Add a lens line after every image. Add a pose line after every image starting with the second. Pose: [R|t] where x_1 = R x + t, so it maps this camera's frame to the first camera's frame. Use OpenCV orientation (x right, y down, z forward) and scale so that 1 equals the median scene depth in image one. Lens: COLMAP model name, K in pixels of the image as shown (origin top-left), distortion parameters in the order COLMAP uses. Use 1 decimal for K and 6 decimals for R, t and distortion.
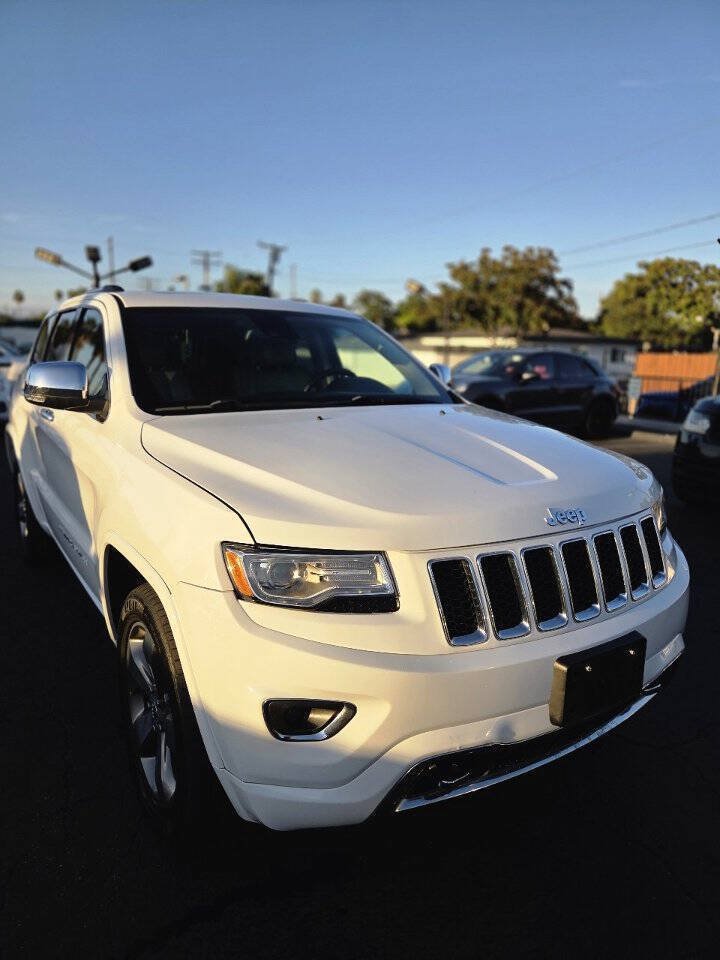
lens RADIAL K [[634.6, 0, 363.3], [0, 634.6, 485.5], [0, 0, 1]] dist [0.073638, -0.054998]
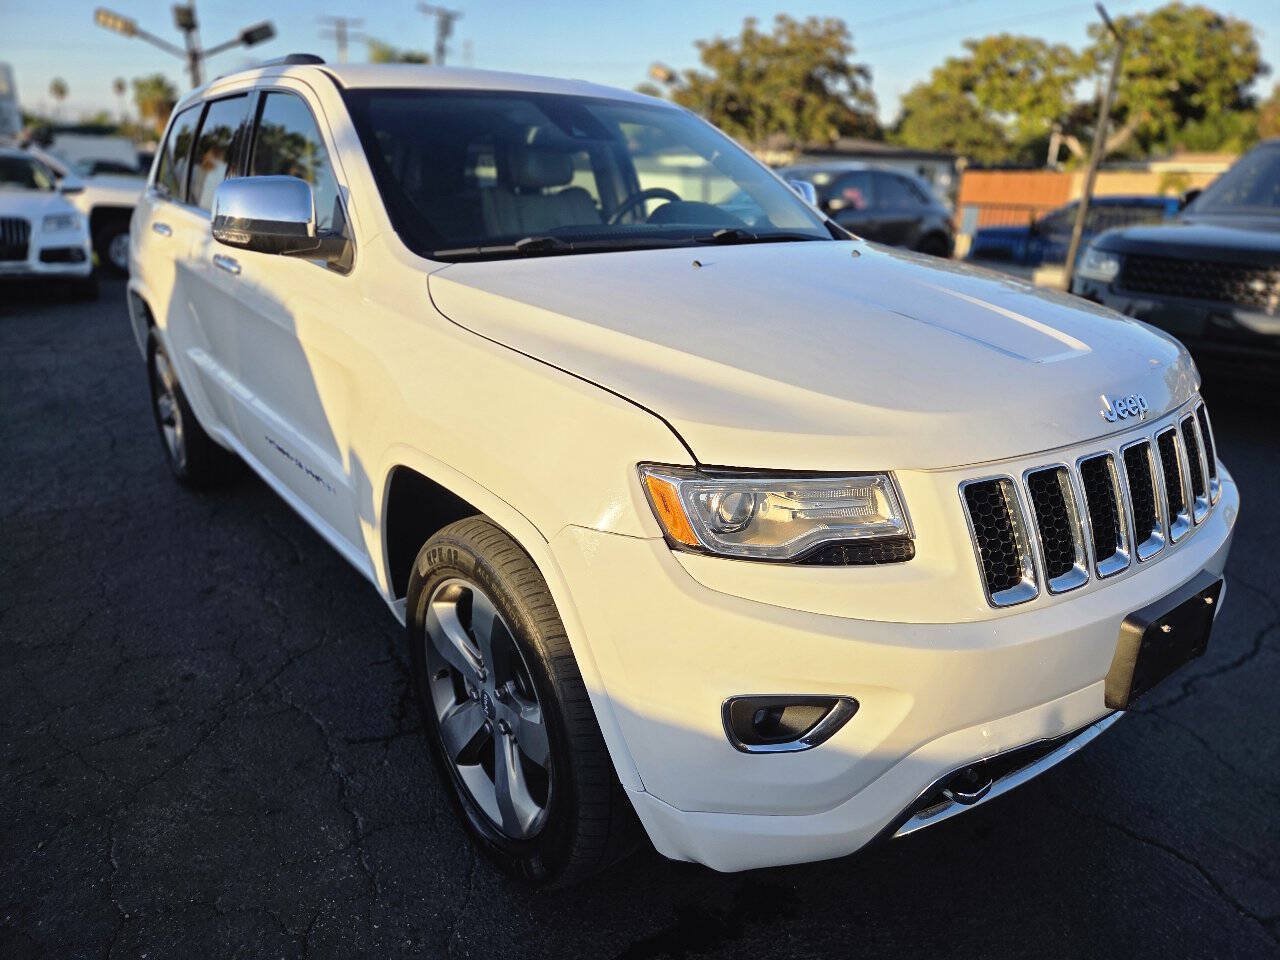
lens RADIAL K [[846.1, 0, 646.3], [0, 846.1, 479.4], [0, 0, 1]] dist [0.073638, -0.054998]
pose [[0.996839, -0.029906, 0.073606, -0.202891], [0.019478, 0.990168, 0.138523, -0.008950], [-0.077025, -0.136652, 0.987620, 0.115437]]
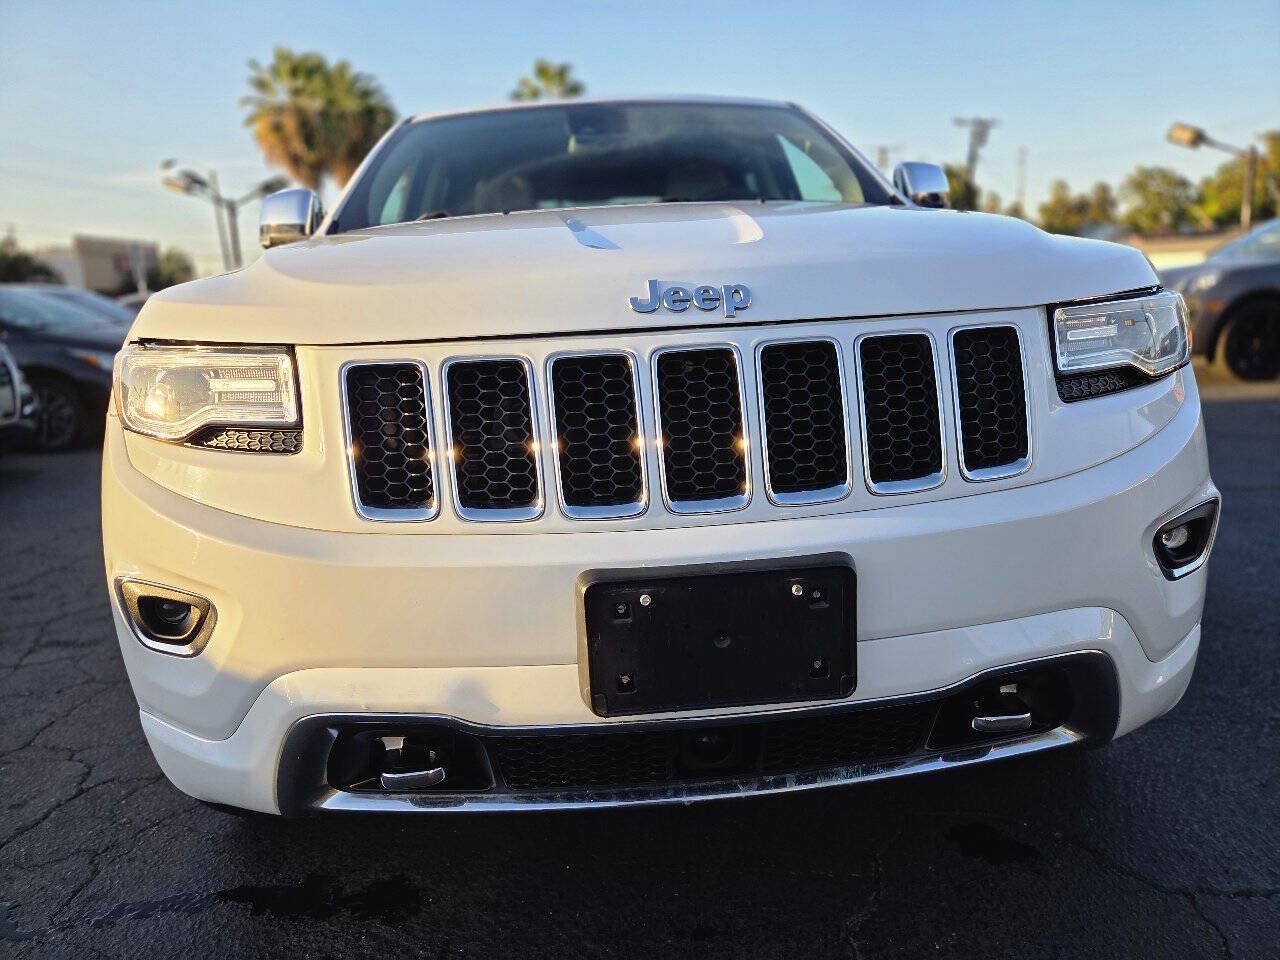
lens RADIAL K [[848.0, 0, 647.3], [0, 848.0, 490.9], [0, 0, 1]] dist [0.072800, -0.055343]
pose [[0.875619, 0.040994, -0.481259, 0.492254], [-0.028374, 0.999037, 0.033472, 0.141135], [0.482167, -0.015654, 0.875939, 0.348900]]
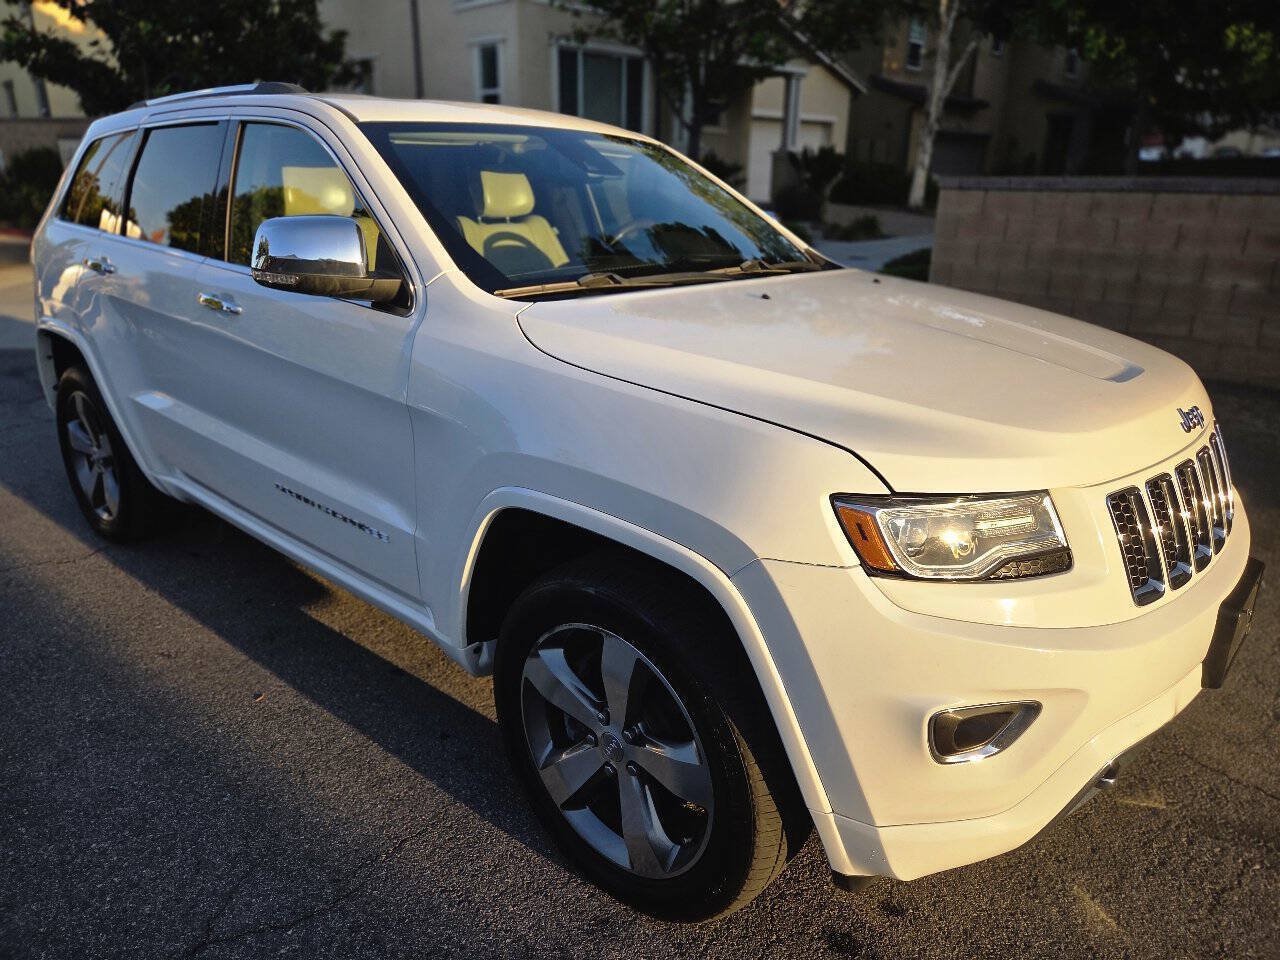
lens RADIAL K [[848.7, 0, 640.0], [0, 848.7, 480.0], [0, 0, 1]] dist [0.072501, -0.055847]
pose [[0.967065, -0.086702, 0.239308, -0.456971], [0.058170, 0.990598, 0.123824, -0.034867], [-0.247793, -0.105825, 0.963016, 0.145306]]
